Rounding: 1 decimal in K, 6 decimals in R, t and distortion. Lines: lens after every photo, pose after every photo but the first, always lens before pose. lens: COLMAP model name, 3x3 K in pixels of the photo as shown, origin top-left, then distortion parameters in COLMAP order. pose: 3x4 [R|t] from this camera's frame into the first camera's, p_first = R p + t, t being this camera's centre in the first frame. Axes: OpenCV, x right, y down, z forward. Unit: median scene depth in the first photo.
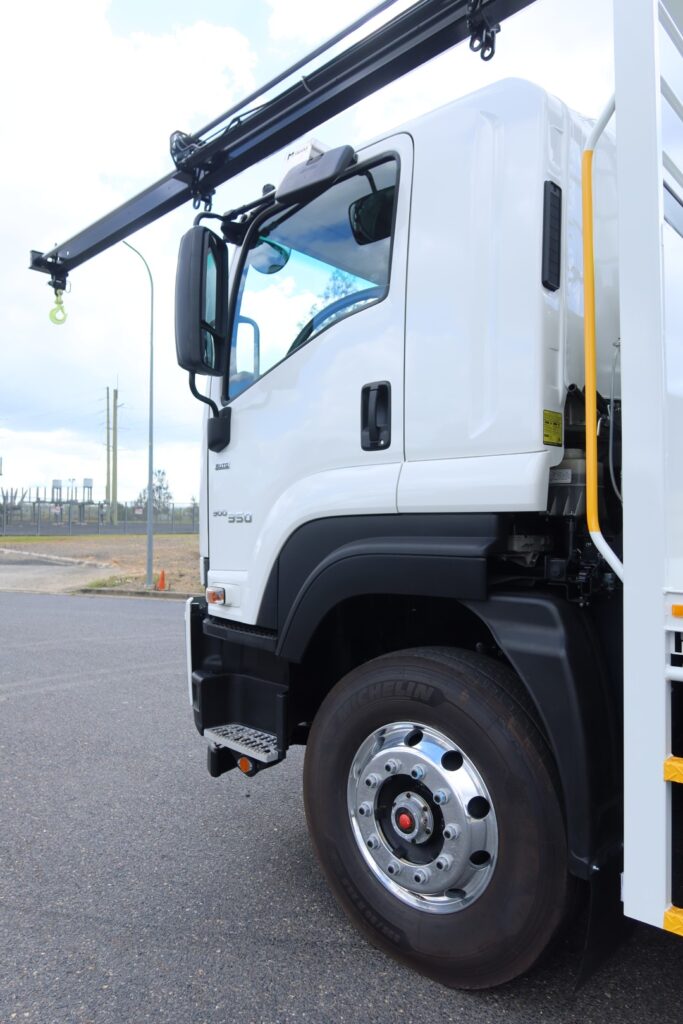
lens RADIAL K [[716.0, 0, 344.0], [0, 716.0, 514.6], [0, 0, 1]] dist [-0.015500, 0.006725]
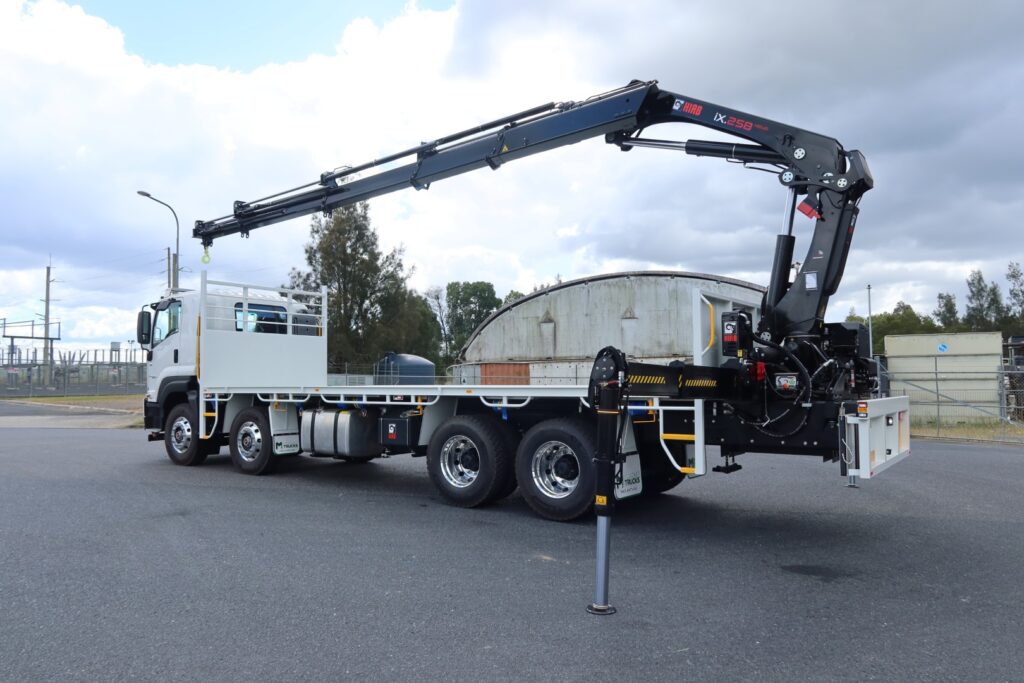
lens RADIAL K [[746.6, 0, 530.0], [0, 746.6, 343.6], [0, 0, 1]] dist [-0.025358, -0.002851]
pose [[0.991809, -0.015073, 0.126841, 0.268375], [0.019400, 0.999269, -0.032946, -0.001278], [-0.126251, 0.035137, 0.991376, -0.646677]]
